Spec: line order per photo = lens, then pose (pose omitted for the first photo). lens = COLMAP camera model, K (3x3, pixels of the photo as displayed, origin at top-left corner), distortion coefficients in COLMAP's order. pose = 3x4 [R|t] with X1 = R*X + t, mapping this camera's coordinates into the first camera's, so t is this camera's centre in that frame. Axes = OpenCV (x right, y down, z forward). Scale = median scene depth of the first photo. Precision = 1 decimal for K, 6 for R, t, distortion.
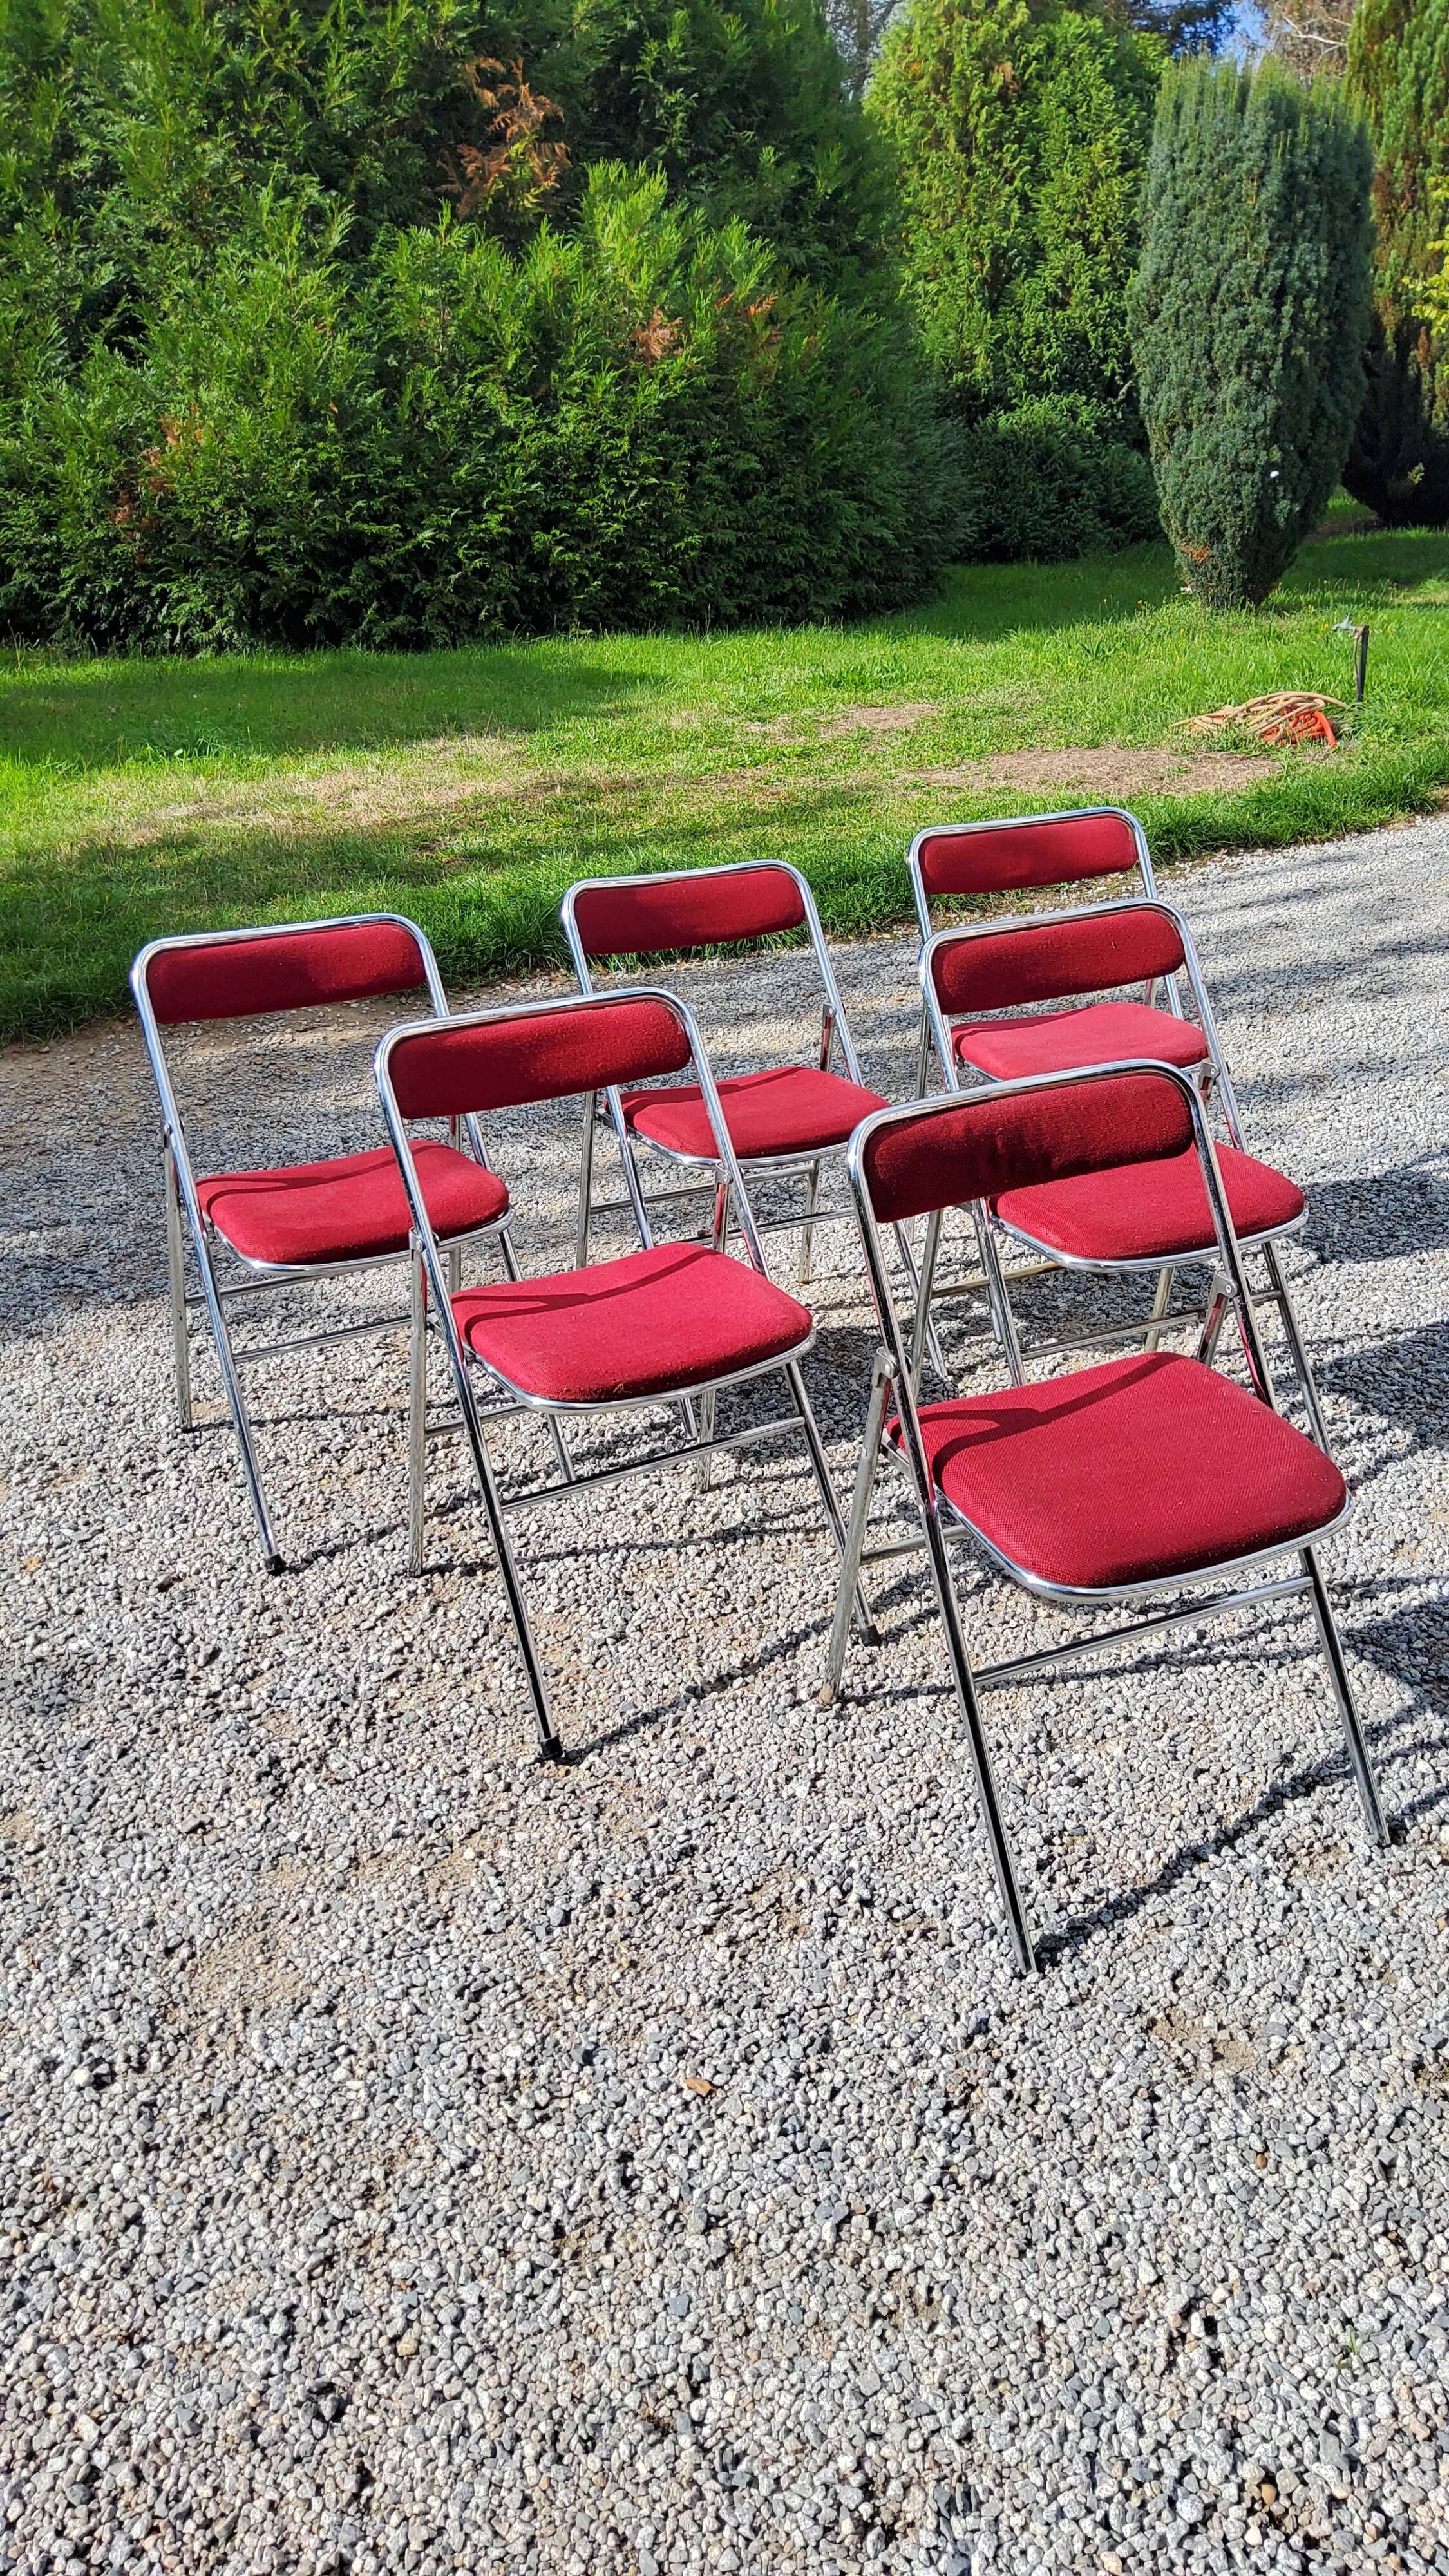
lens RADIAL K [[1953.2, 0, 732.5], [0, 1953.2, 1282.2], [0, 0, 1]] dist [0.084244, -0.148896]
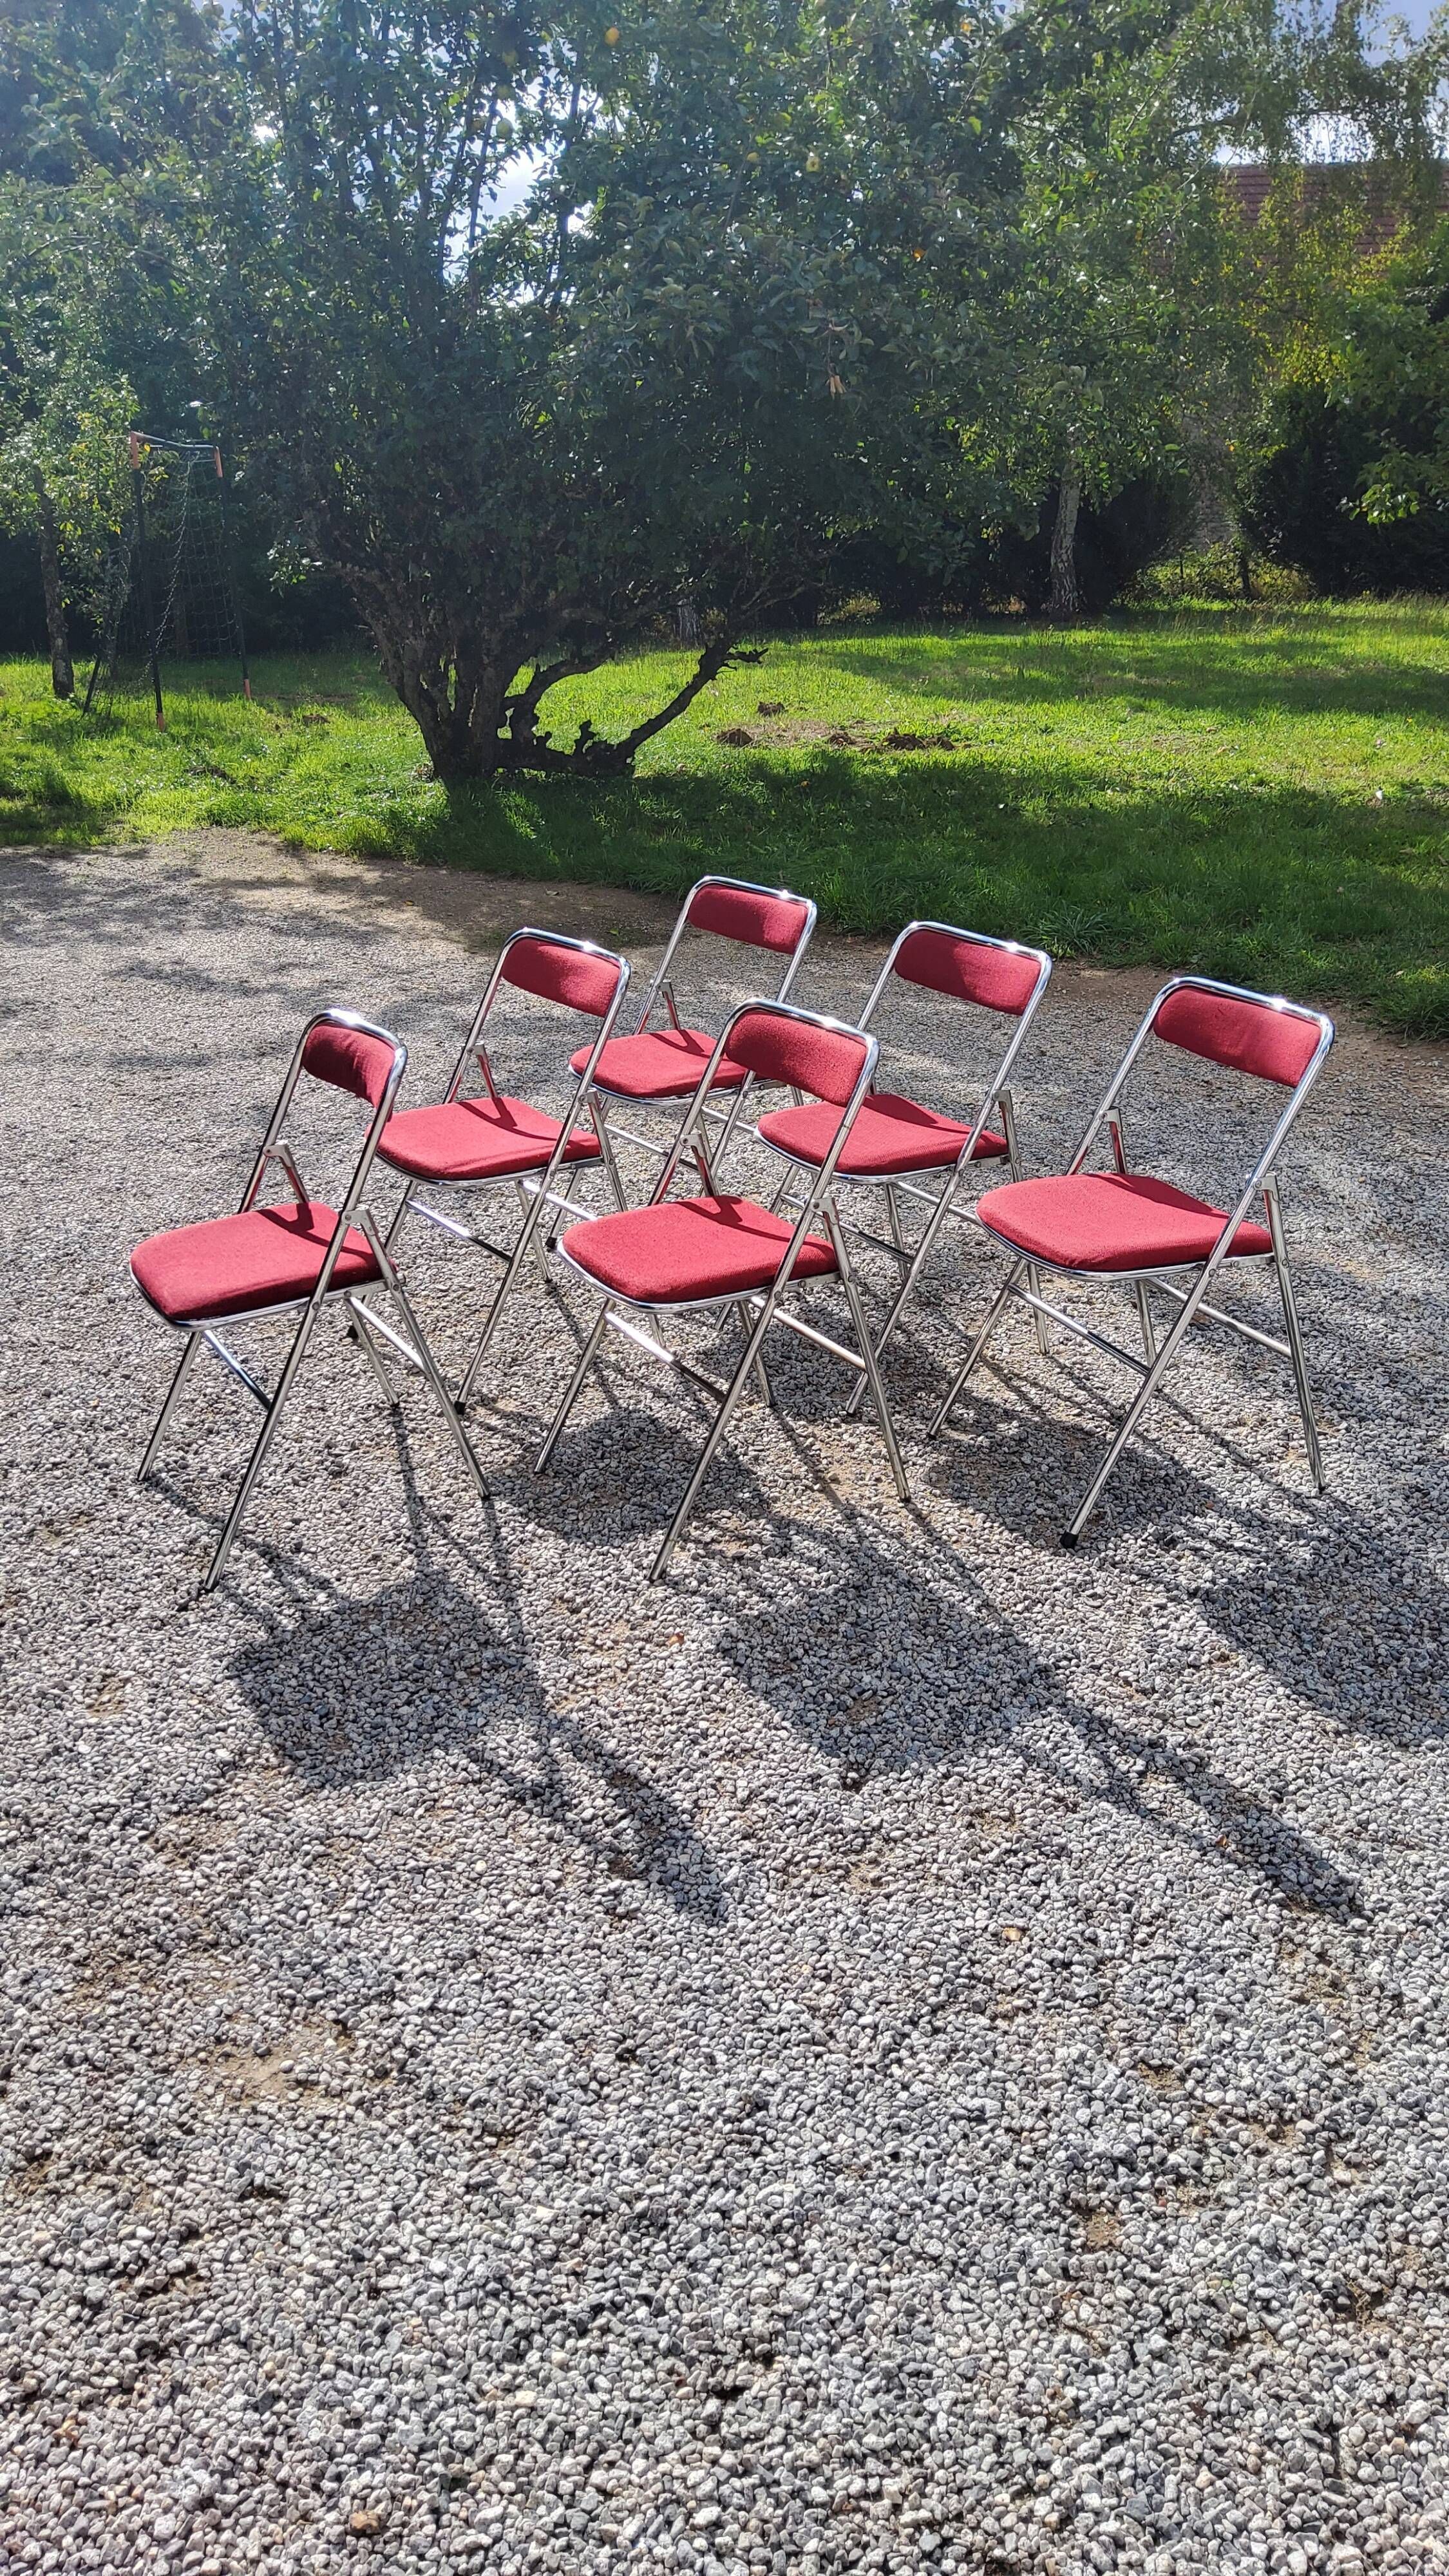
lens RADIAL K [[1942.4, 0, 727.4], [0, 1942.4, 1301.3], [0, 0, 1]] dist [0.081636, -0.133812]
pose [[0.104642, 0.404460, -0.908550, 0.420073], [-0.372903, 0.862869, 0.341175, -0.138812], [0.921951, 0.303099, 0.241117, 0.250666]]
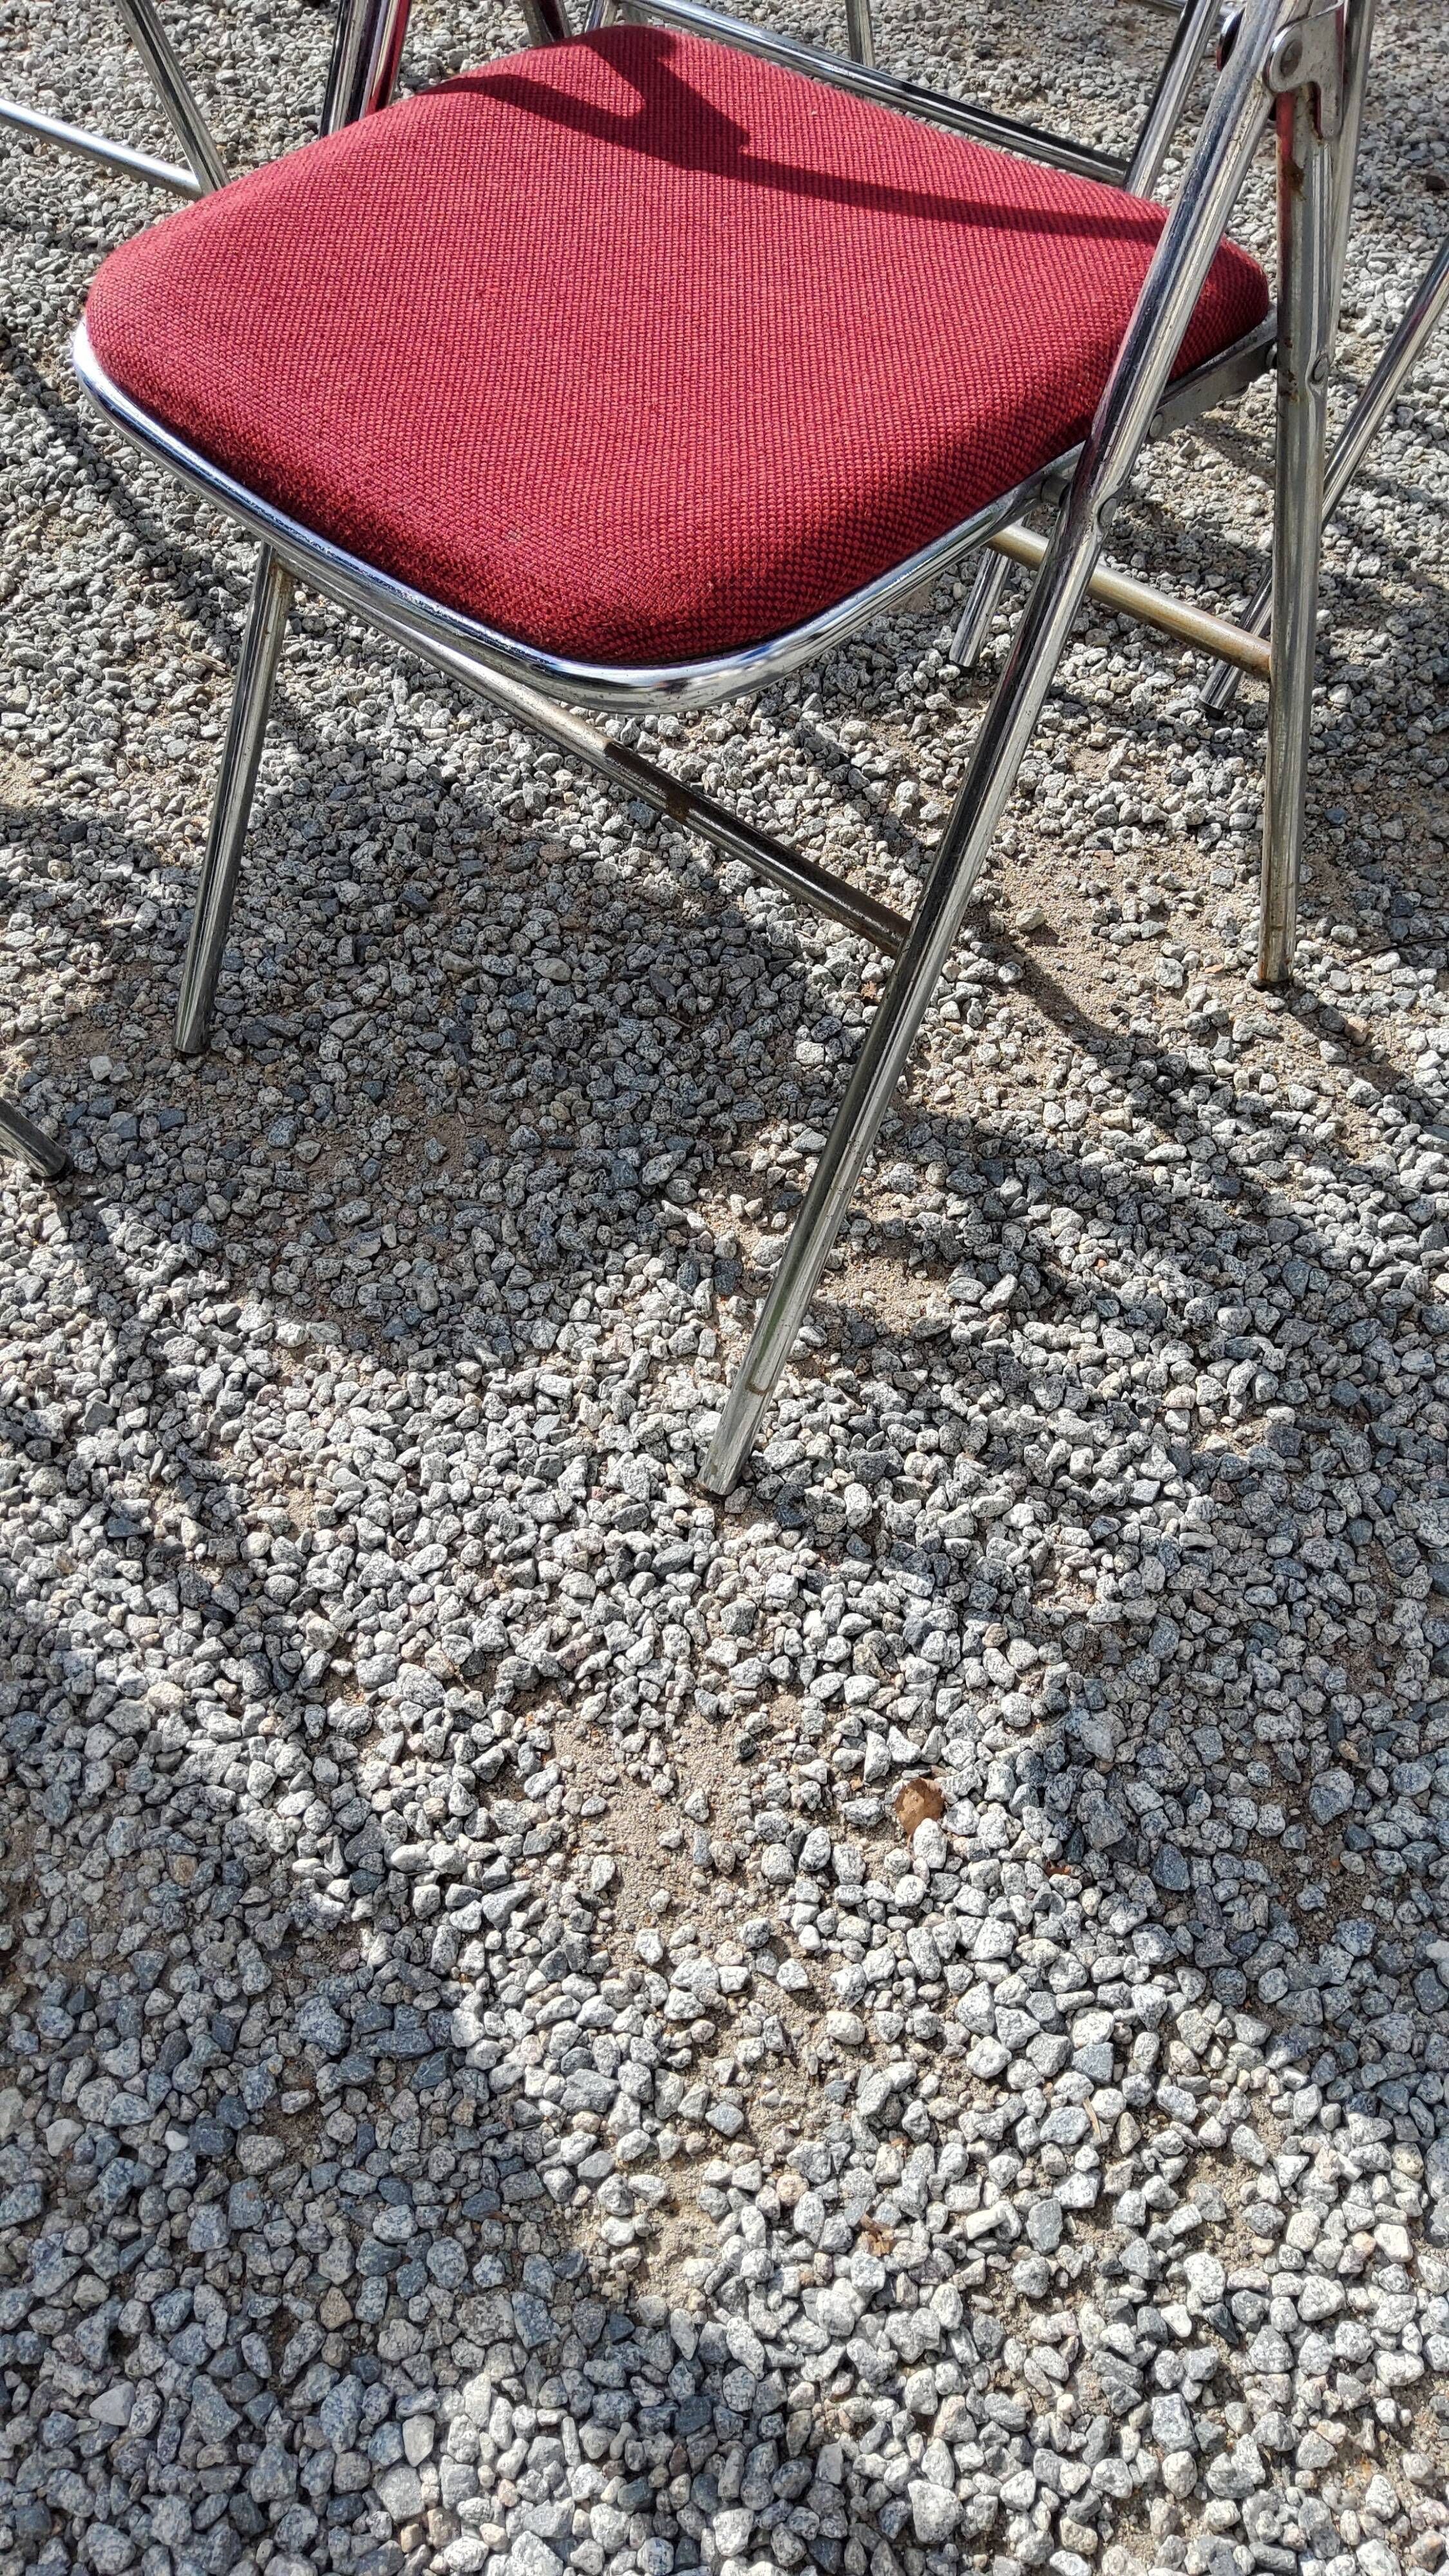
lens RADIAL K [[1942.4, 0, 727.4], [0, 1942.4, 1301.3], [0, 0, 1]] dist [0.081636, -0.133812]
pose [[0.384474, 0.765859, -0.515403, 0.158369], [-0.347423, 0.637313, 0.687844, -0.051963], [0.855264, -0.085396, 0.511107, 0.283317]]
